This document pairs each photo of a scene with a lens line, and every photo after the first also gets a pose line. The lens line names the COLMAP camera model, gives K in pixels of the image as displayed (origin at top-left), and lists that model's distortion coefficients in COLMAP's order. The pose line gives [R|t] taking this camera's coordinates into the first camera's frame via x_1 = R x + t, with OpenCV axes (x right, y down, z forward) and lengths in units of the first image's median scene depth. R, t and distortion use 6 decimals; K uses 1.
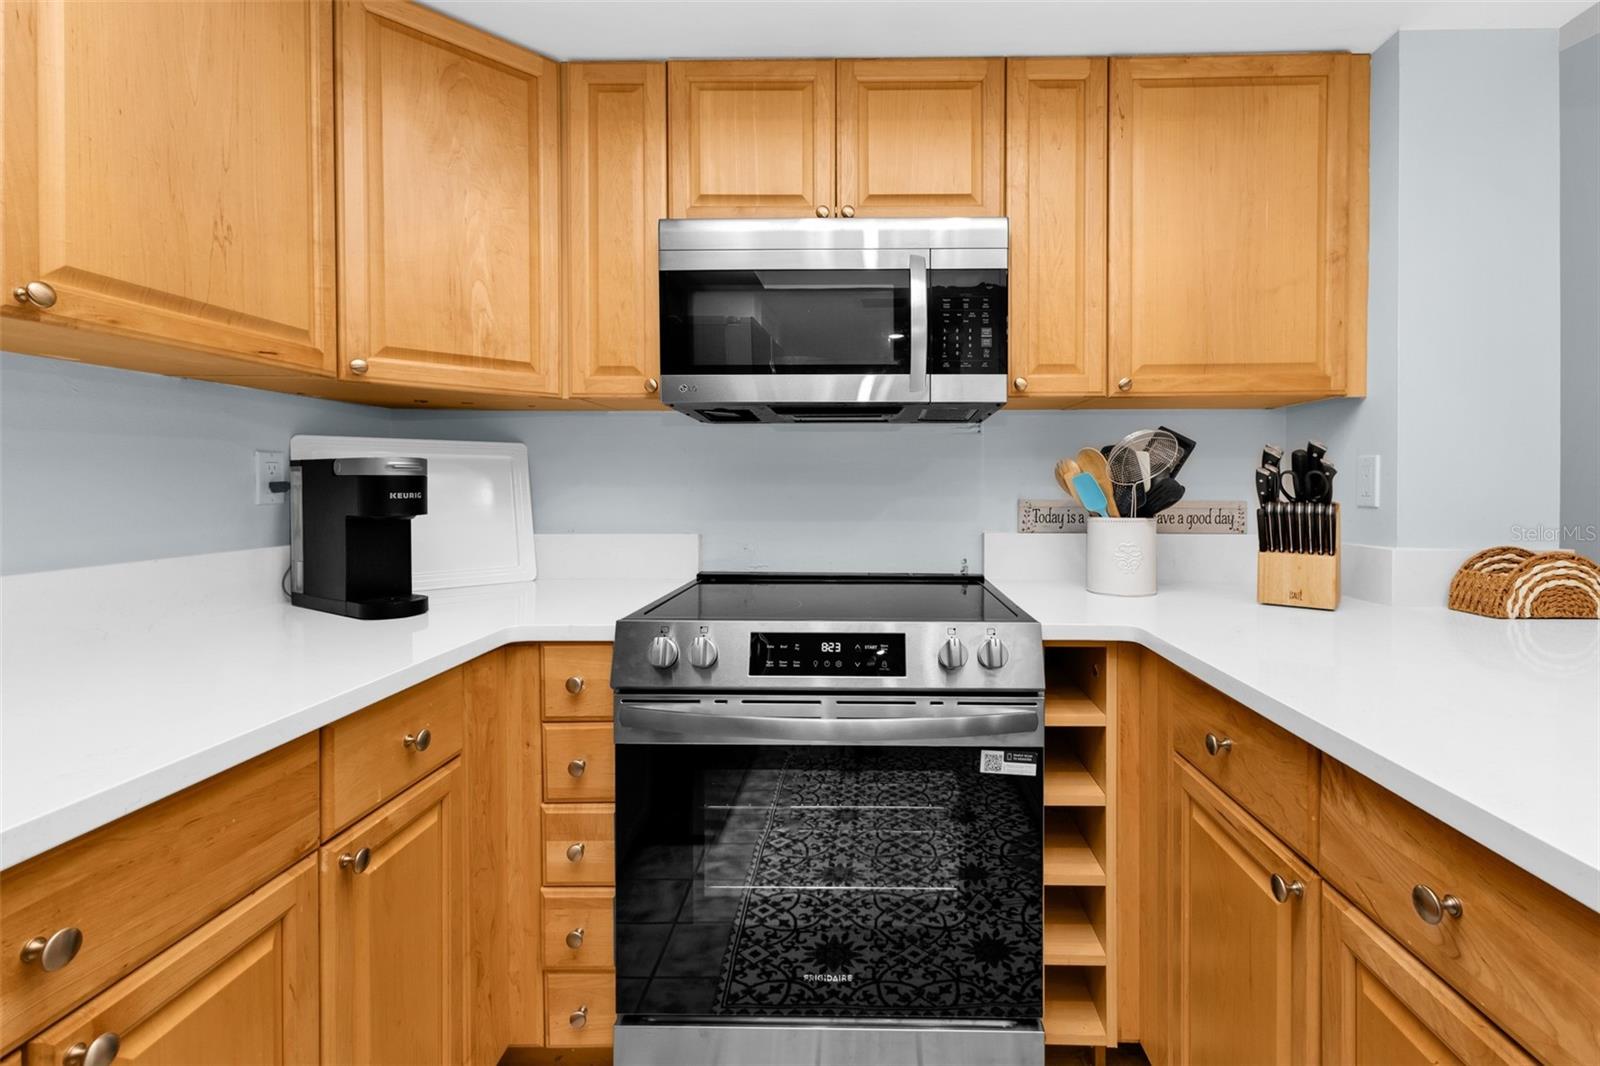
lens RADIAL K [[700.9, 0, 881.9], [0, 700.9, 499.0], [0, 0, 1]] dist [0.012008, -0.001776]
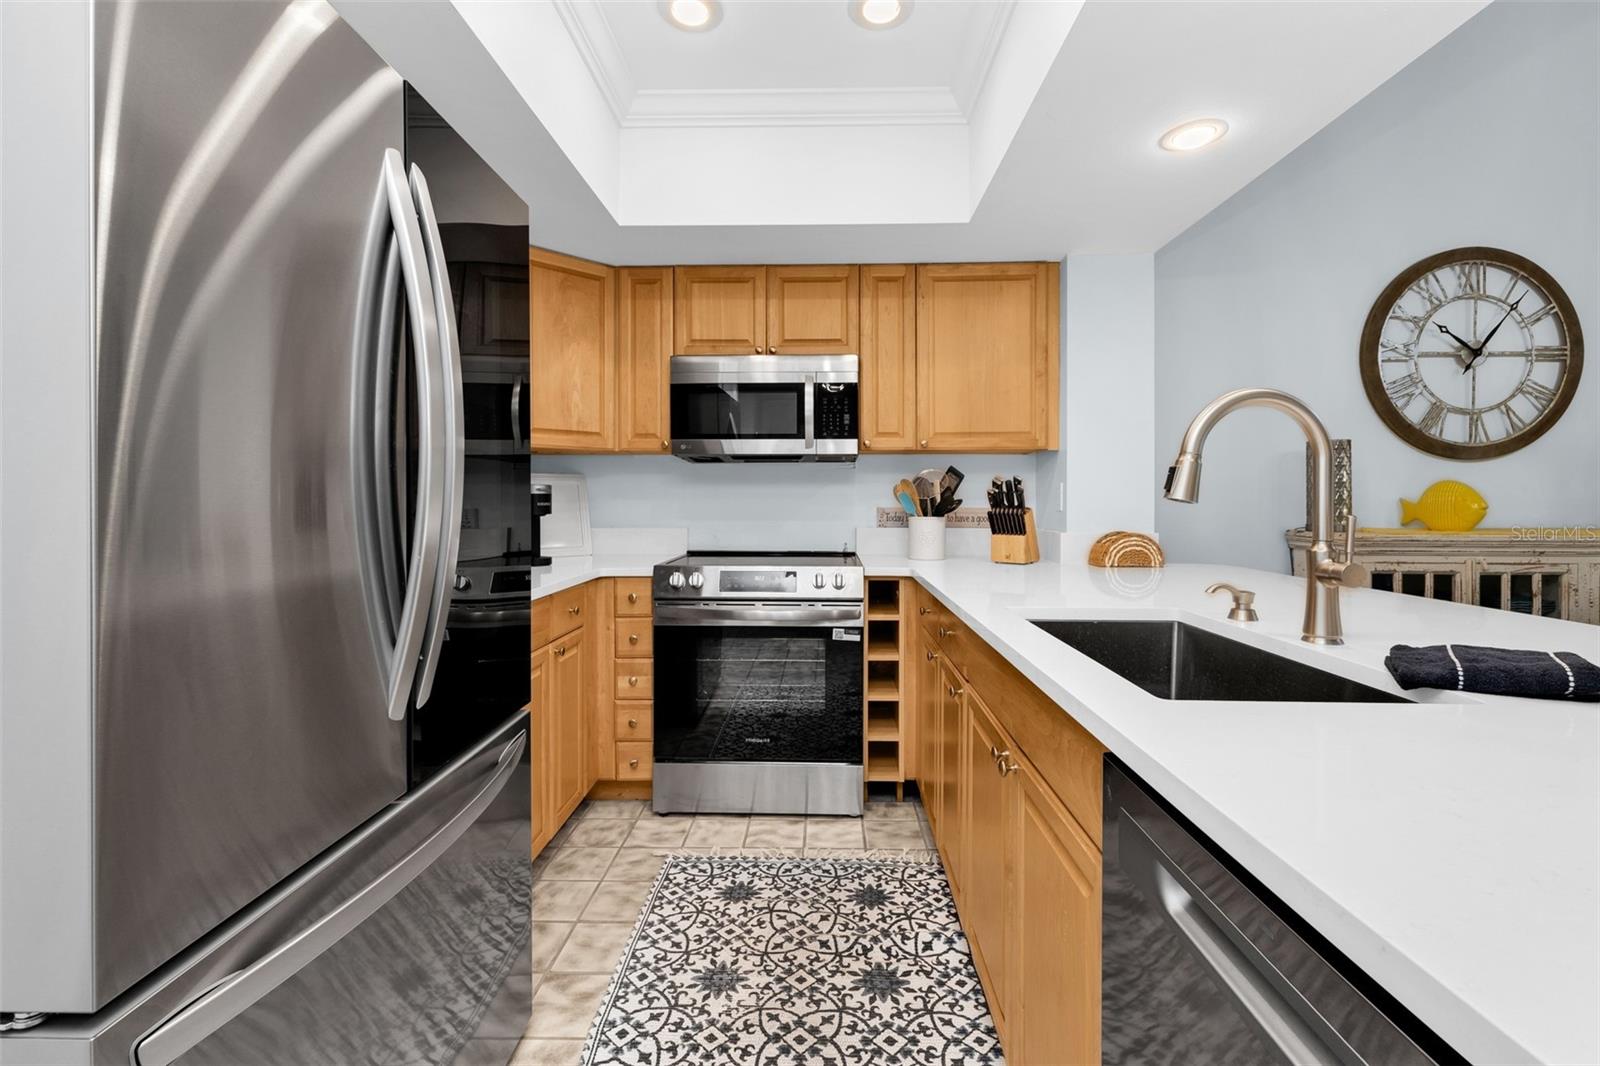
lens RADIAL K [[700.4, 0, 836.5], [0, 700.4, 501.4], [0, 0, 1]] dist [0.008877, -0.000843]
pose [[0.999979, -0.000333, -0.006460, 0.135830], [0.000202, 0.999796, -0.020194, 0.024615], [0.006465, 0.020192, 0.999775, -0.856472]]
